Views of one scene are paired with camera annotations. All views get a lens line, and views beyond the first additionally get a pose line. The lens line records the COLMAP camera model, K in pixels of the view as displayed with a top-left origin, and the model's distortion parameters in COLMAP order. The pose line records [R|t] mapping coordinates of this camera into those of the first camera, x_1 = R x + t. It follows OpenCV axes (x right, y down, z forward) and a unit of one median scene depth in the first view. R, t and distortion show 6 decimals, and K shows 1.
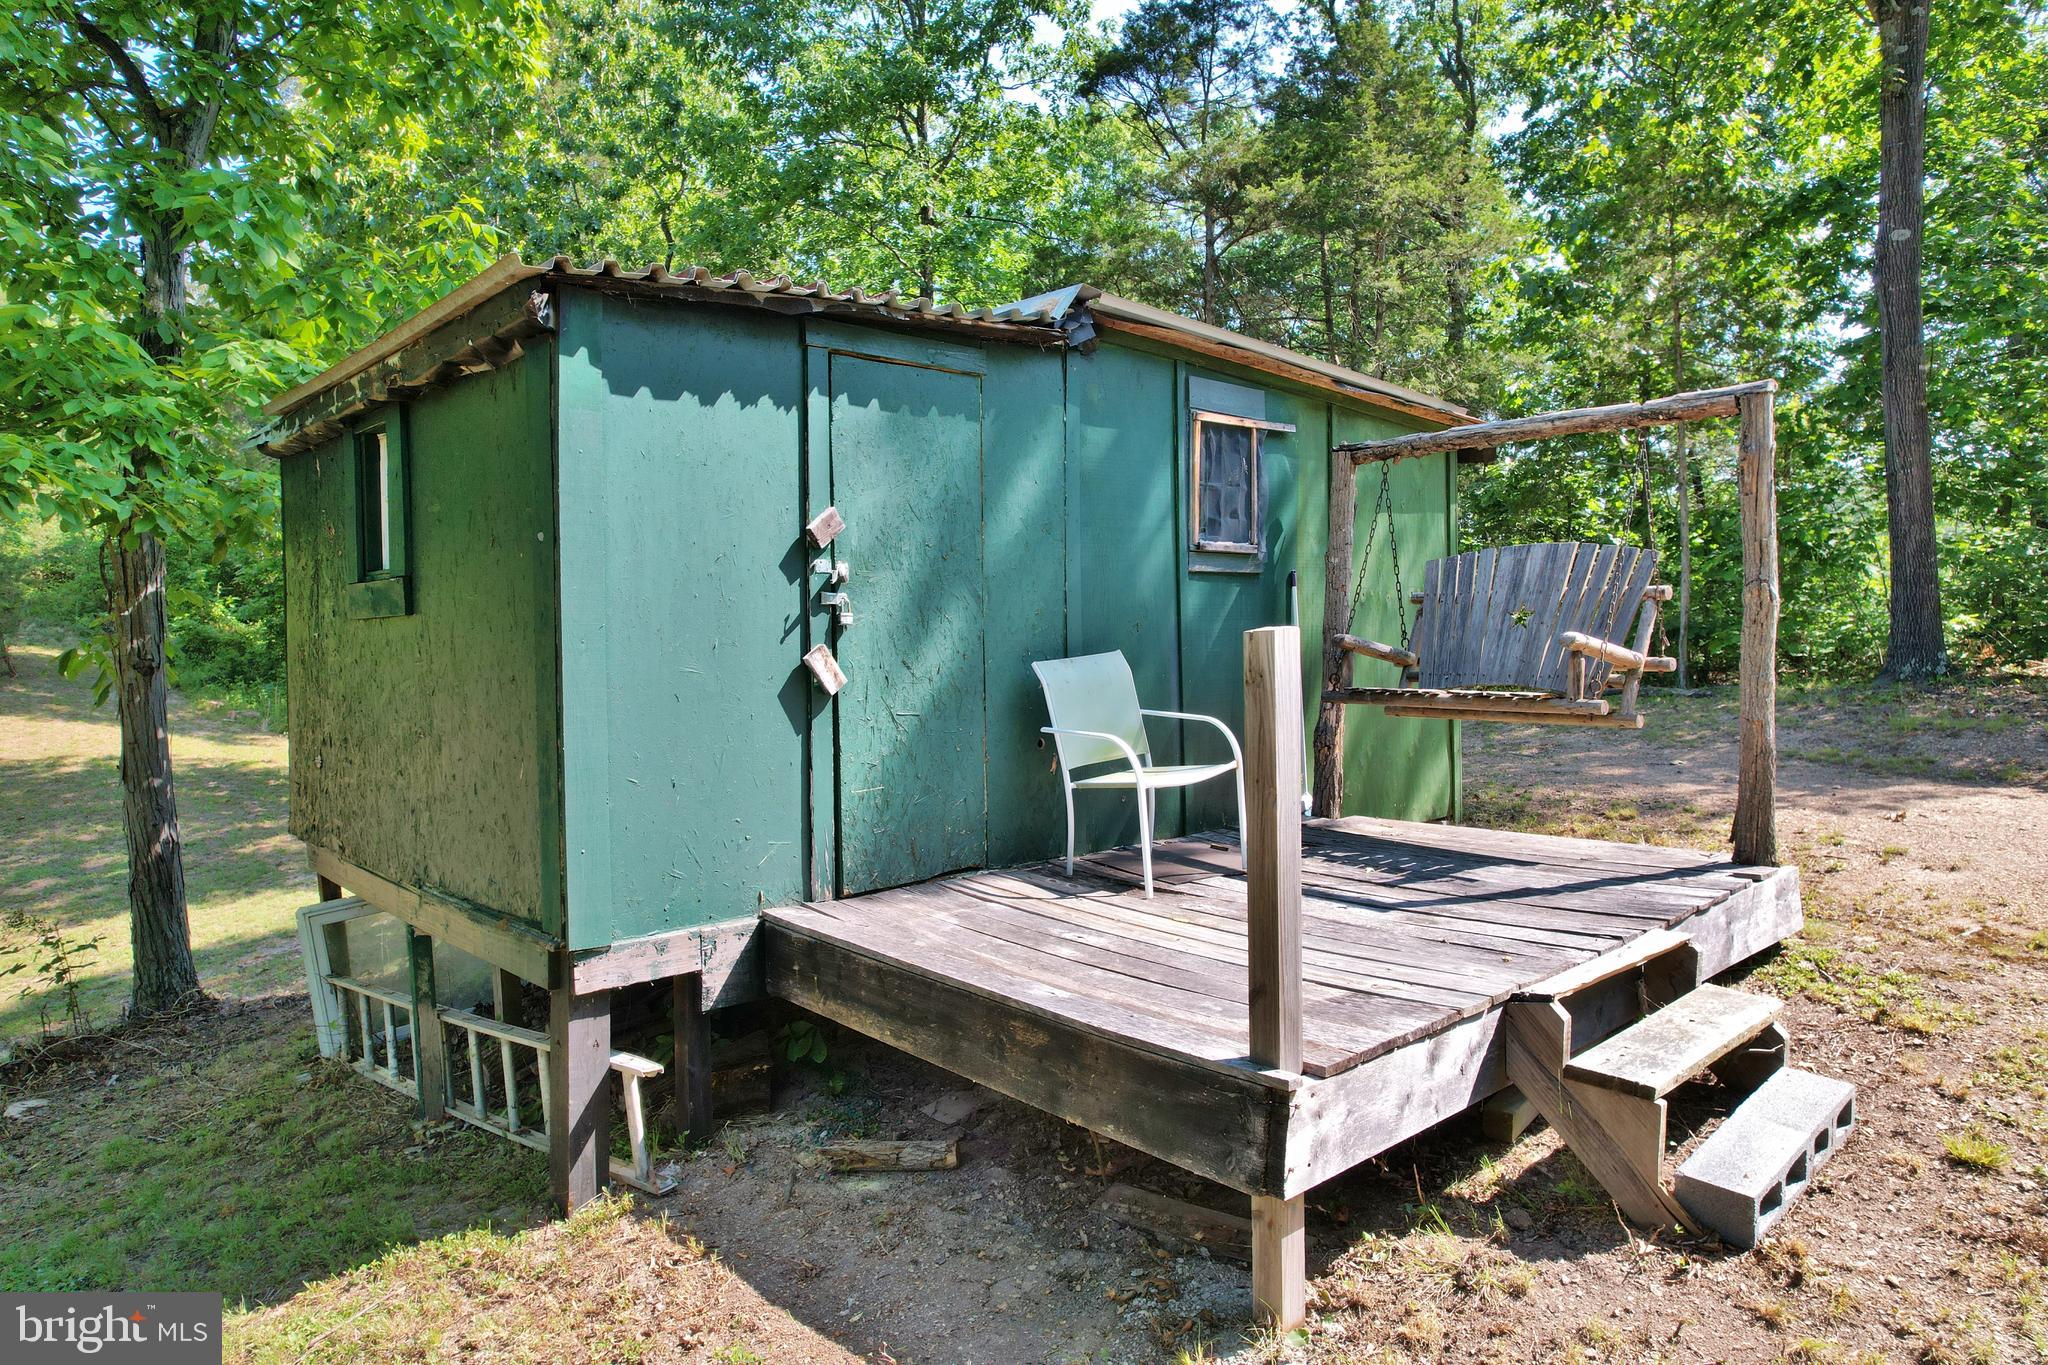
lens RADIAL K [[1307.3, 0, 1021.0], [0, 1307.3, 683.1], [0, 0, 1]] dist [-0.075681, 0.063837]
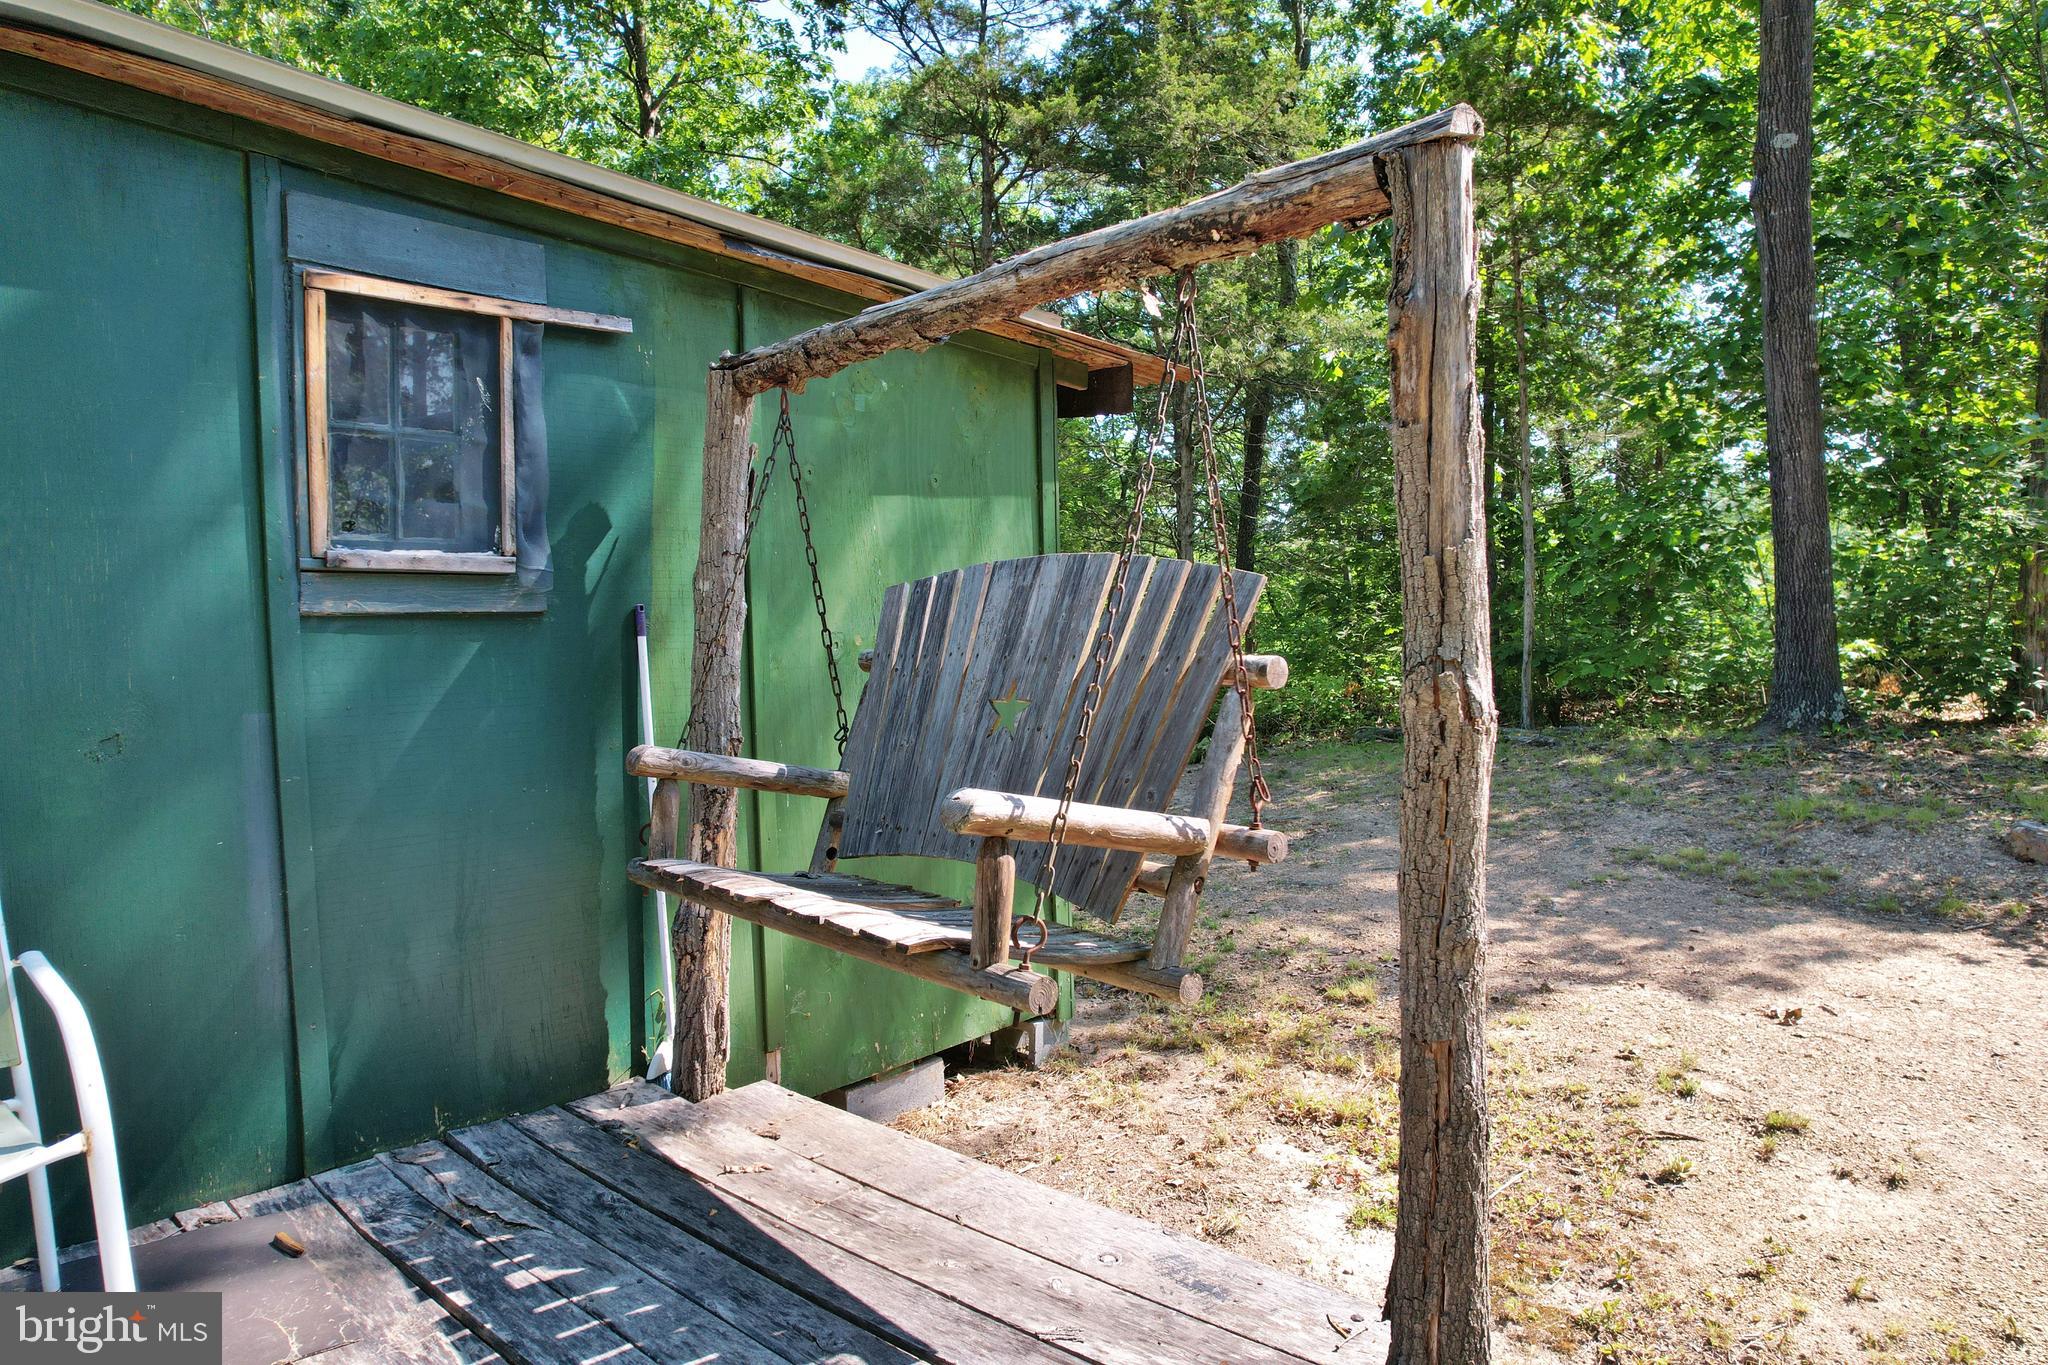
lens RADIAL K [[1307.3, 0, 1025.2], [0, 1307.3, 682.8], [0, 0, 1]] dist [-0.075681, 0.063837]
pose [[0.997606, -0.002543, 0.069106, 0.183640], [0.002563, 0.999997, -0.000202, -0.031372], [-0.069105, 0.000378, 0.997609, 0.272038]]
